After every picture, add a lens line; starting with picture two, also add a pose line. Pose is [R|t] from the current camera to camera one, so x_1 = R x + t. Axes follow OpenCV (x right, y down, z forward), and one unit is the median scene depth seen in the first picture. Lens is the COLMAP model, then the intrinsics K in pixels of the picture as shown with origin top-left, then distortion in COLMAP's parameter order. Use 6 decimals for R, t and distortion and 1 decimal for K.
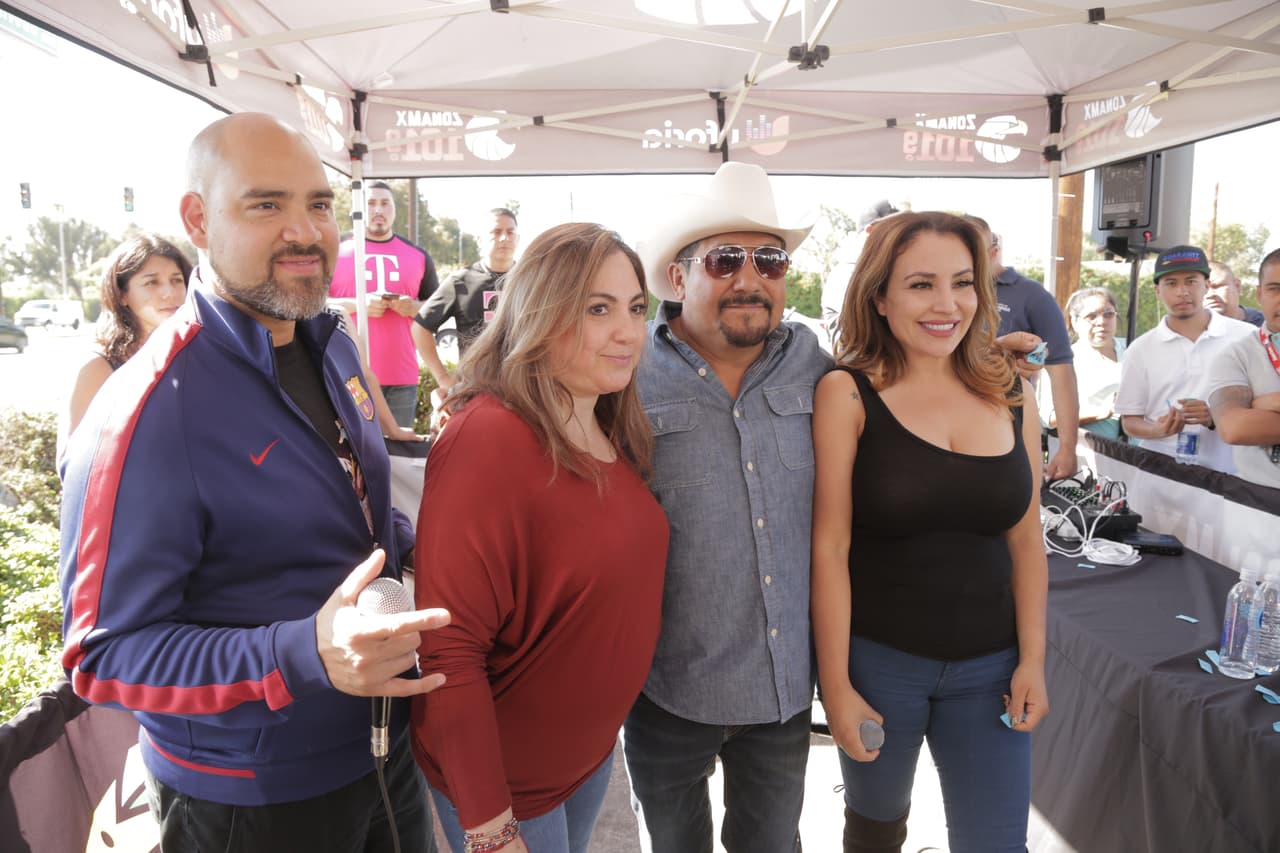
lens RADIAL K [[849.2, 0, 634.7], [0, 849.2, 430.2], [0, 0, 1]] dist [-0.118572, 0.057603]
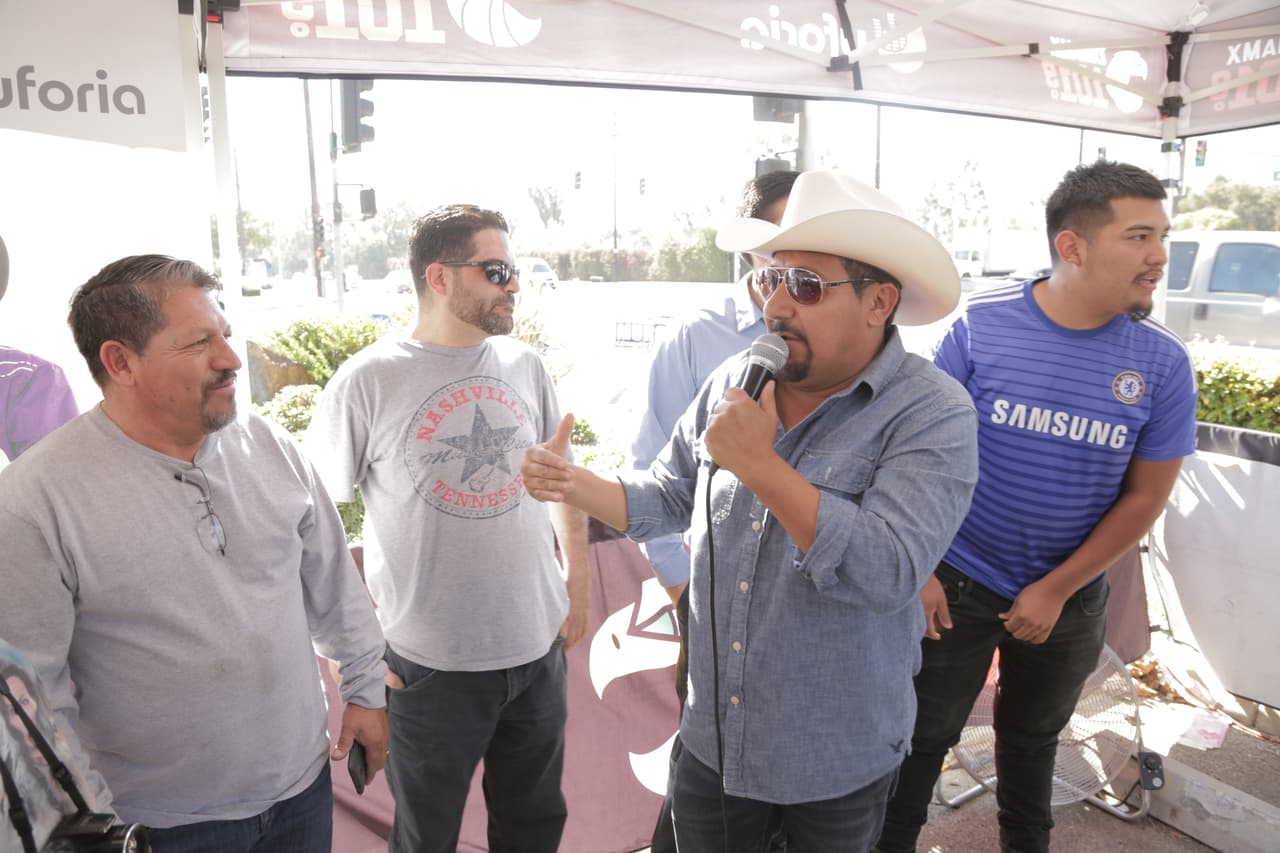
lens RADIAL K [[849.2, 0, 634.7], [0, 849.2, 430.2], [0, 0, 1]] dist [-0.118572, 0.057603]
pose [[0.400672, 0.167137, -0.900848, 0.234026], [-0.119720, 0.984341, 0.129380, -0.052183], [0.908366, 0.056011, 0.414408, 0.179929]]
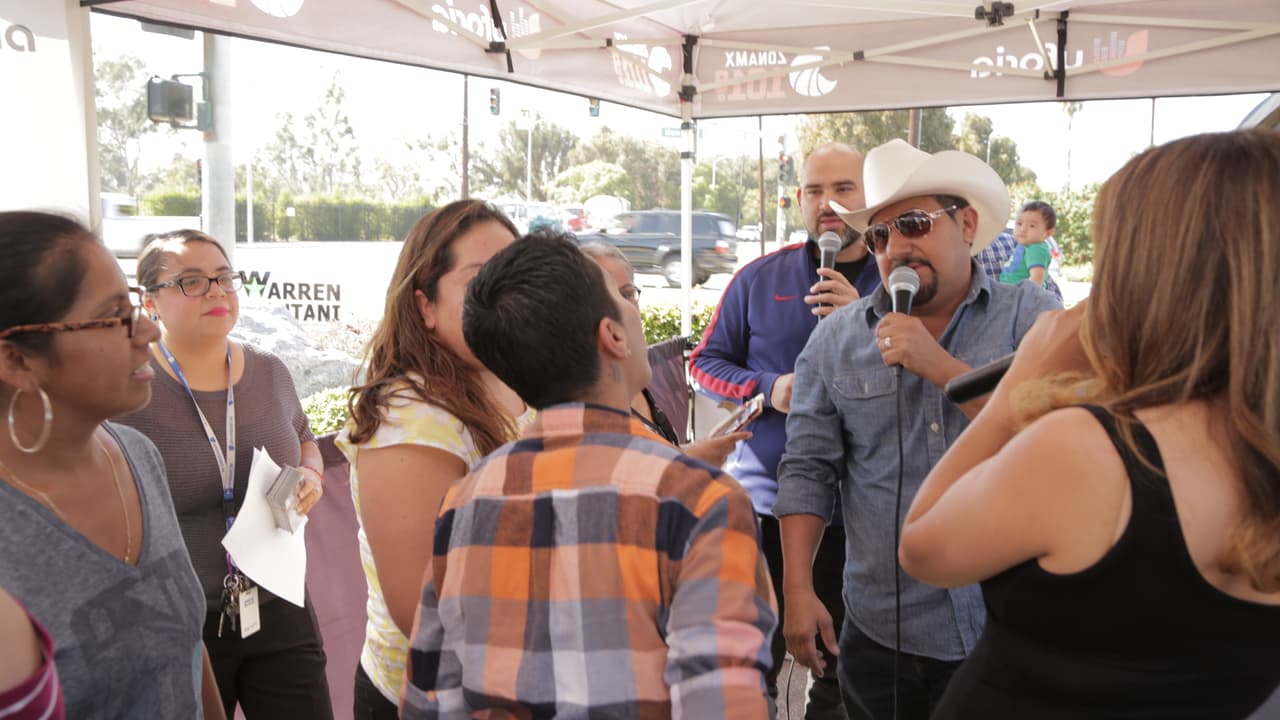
lens RADIAL K [[1112.4, 0, 640.0], [0, 1112.4, 360.0], [0, 0, 1]] dist [-0.033140, 0.015457]
pose [[0.871561, 0.071837, -0.484995, 0.309232], [-0.086607, 0.996210, -0.008079, 0.014932], [0.482577, 0.049045, 0.874479, -0.231620]]
